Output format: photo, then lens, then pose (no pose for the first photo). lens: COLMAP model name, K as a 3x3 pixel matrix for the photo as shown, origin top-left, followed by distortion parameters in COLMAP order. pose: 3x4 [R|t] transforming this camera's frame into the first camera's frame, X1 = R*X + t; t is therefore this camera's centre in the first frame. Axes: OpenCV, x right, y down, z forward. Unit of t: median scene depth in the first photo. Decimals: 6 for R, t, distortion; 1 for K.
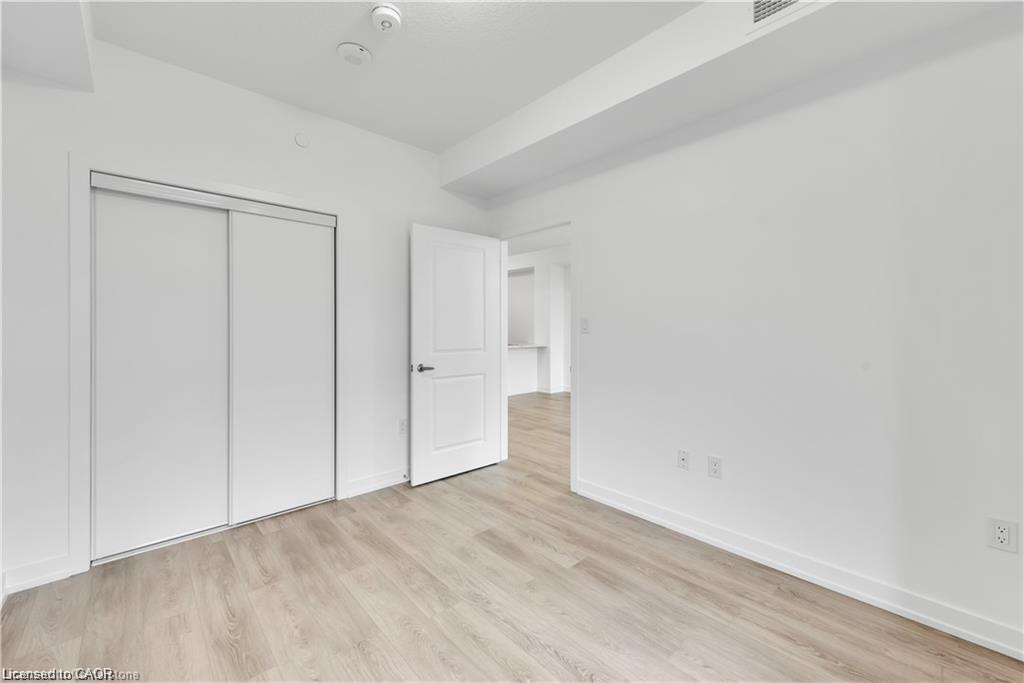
lens RADIAL K [[404.1, 0, 510.9], [0, 404.1, 332.9], [0, 0, 1]] dist [0.012382, -0.000099]
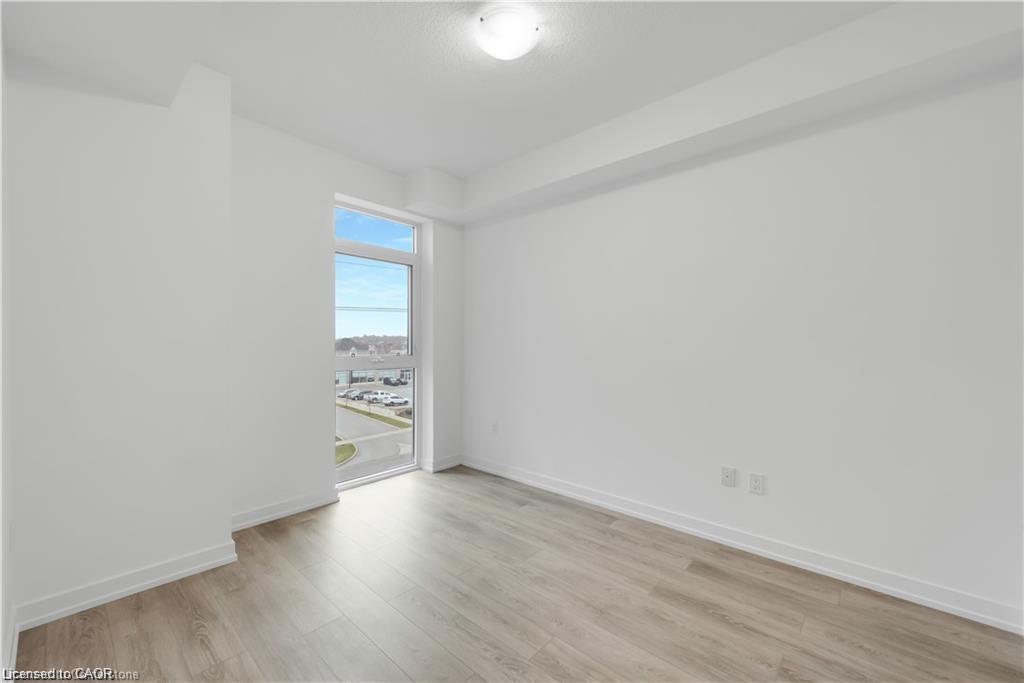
lens RADIAL K [[404.1, 0, 510.9], [0, 404.1, 332.9], [0, 0, 1]] dist [0.012382, -0.000099]
pose [[-0.995606, -0.004634, -0.093522, 0.002884], [-0.002414, 0.999713, -0.023840, -0.012833], [0.093606, -0.023510, -0.995332, 1.982755]]
